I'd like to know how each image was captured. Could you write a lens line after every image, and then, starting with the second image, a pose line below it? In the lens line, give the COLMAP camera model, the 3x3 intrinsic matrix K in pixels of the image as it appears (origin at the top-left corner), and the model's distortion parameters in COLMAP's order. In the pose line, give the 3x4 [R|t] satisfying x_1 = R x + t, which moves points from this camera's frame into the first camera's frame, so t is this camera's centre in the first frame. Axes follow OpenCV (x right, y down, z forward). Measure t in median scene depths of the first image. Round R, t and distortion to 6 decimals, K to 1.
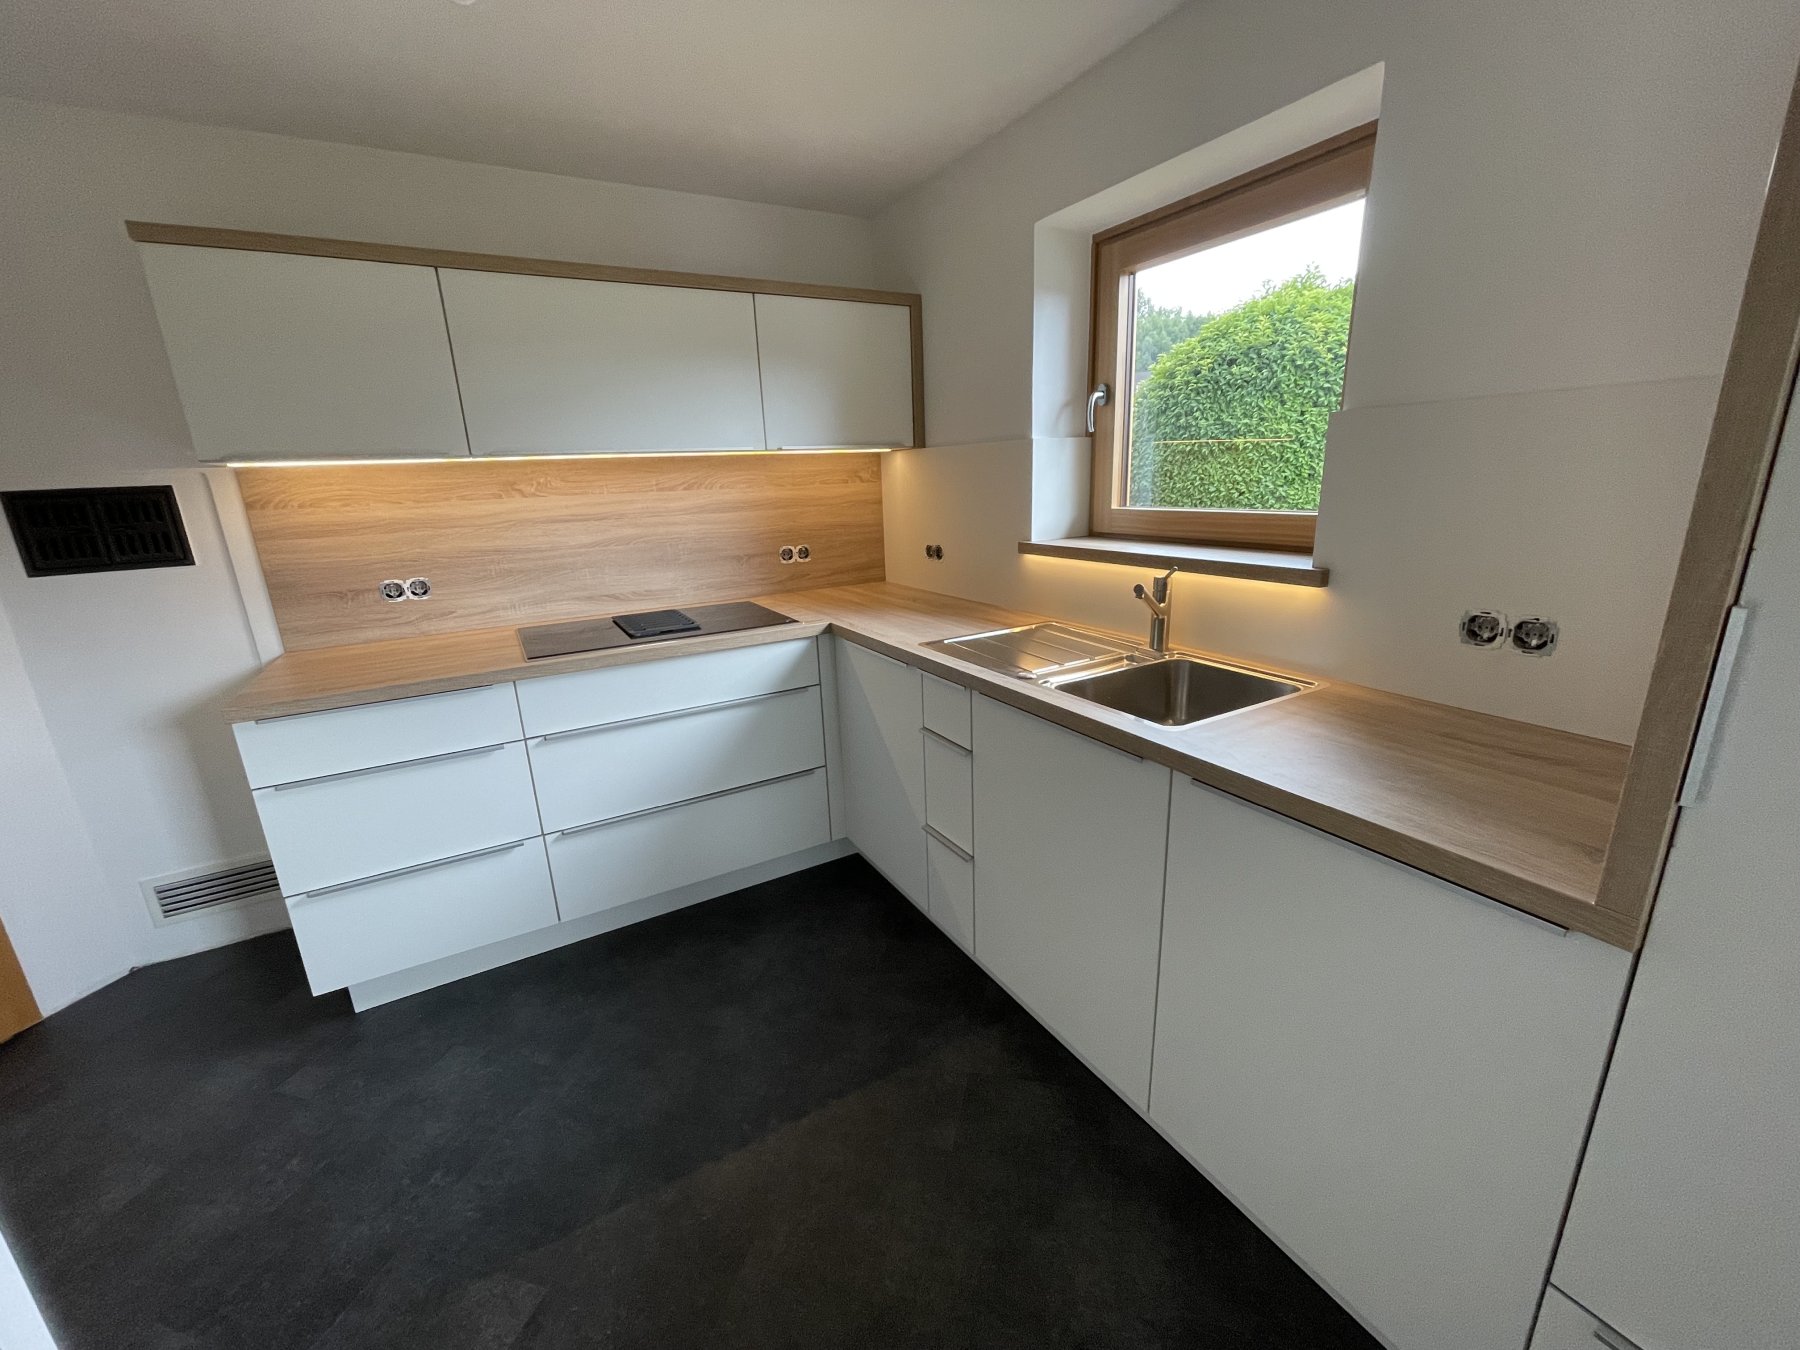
lens RADIAL K [[720.6, 0, 900.0], [0, 720.6, 675.0], [0, 0, 1]] dist [0.010599, -0.004565]
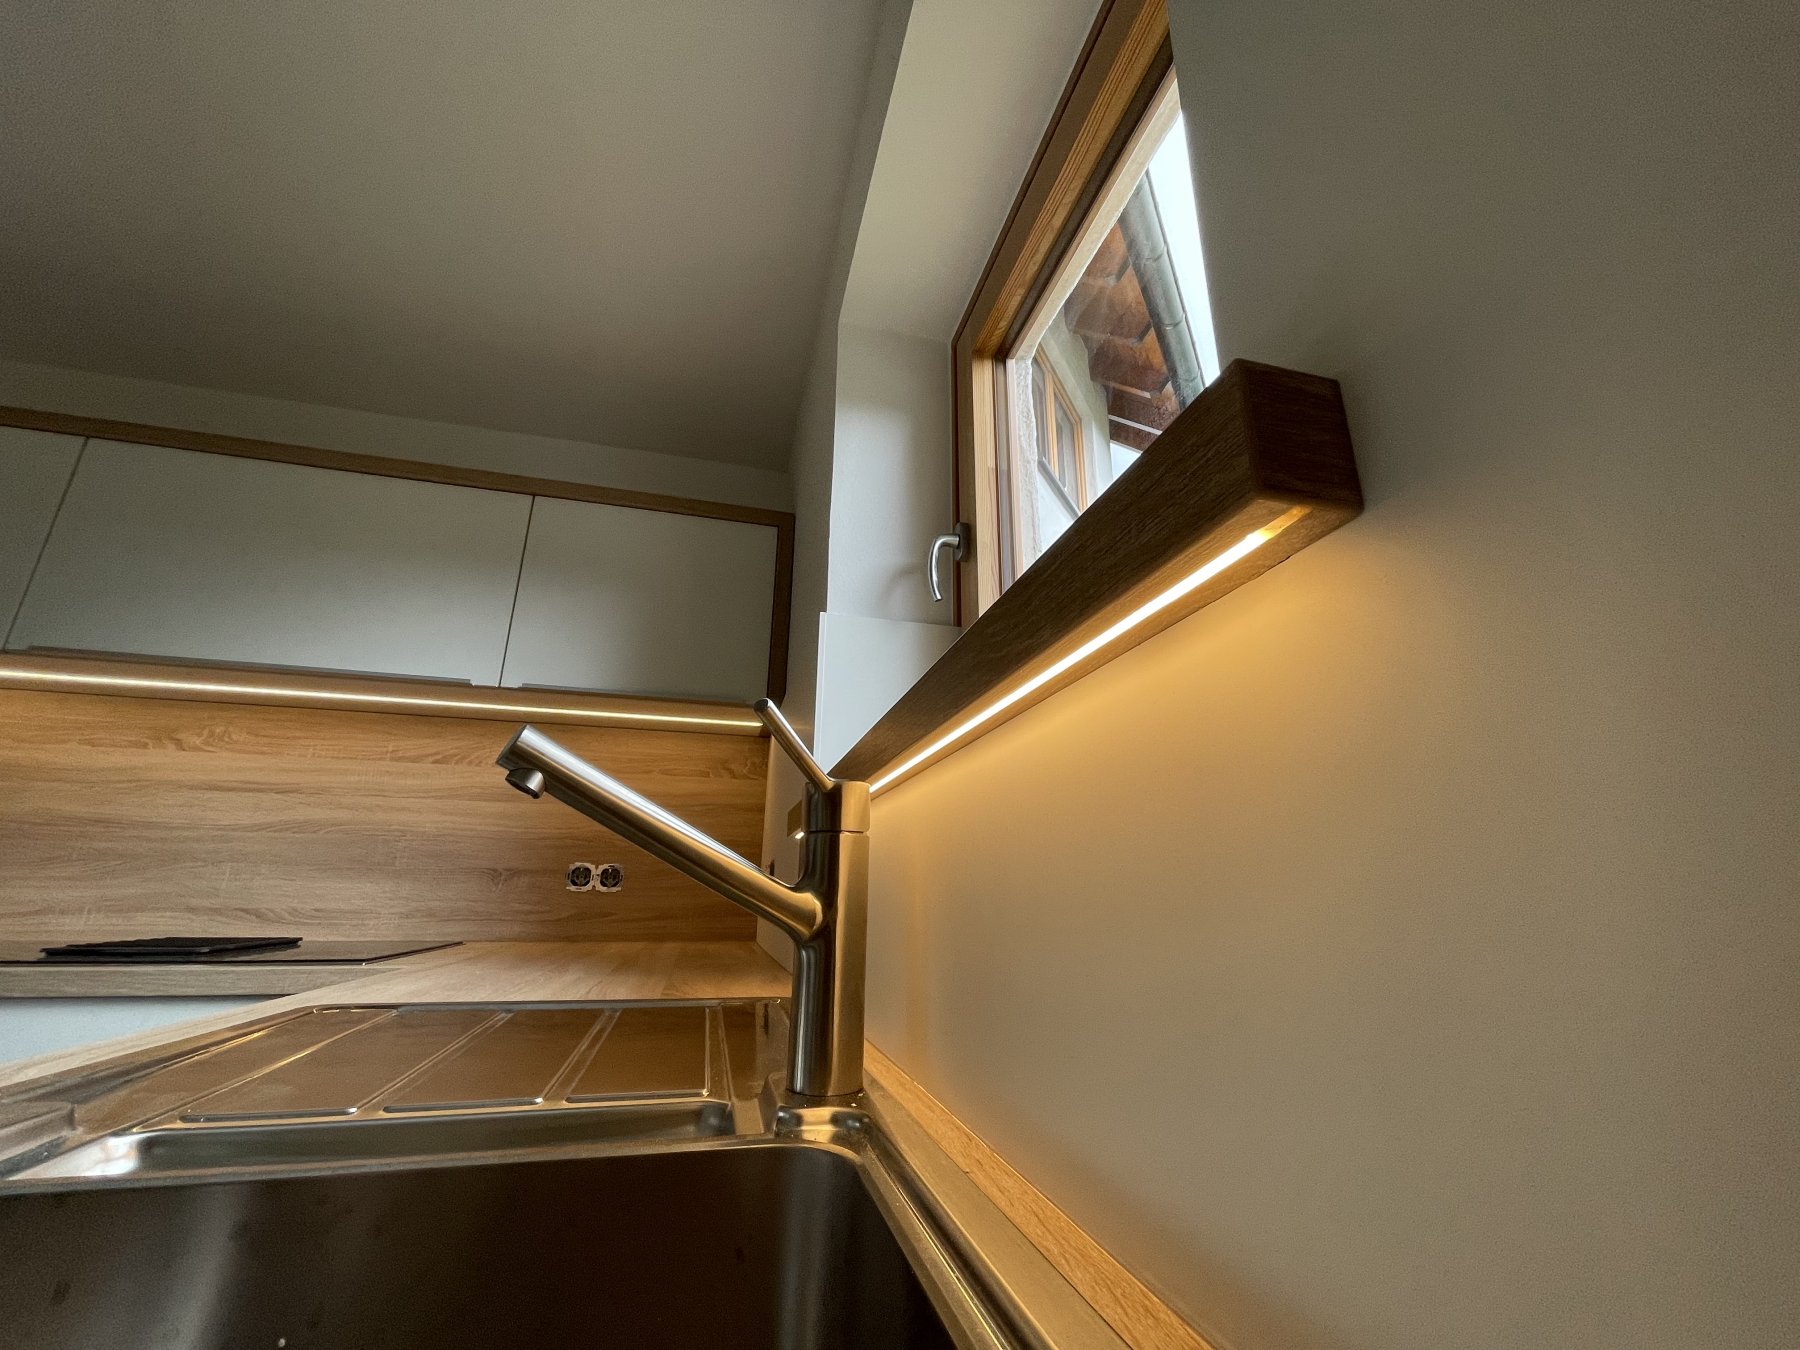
lens RADIAL K [[720.6, 0, 900.0], [0, 720.6, 675.0], [0, 0, 1]] dist [0.010599, -0.004565]
pose [[0.959863, -0.034641, -0.278321, 0.328858], [-0.122598, 0.840695, -0.527448, -0.019469], [0.252254, 0.540400, 0.802705, 0.533401]]
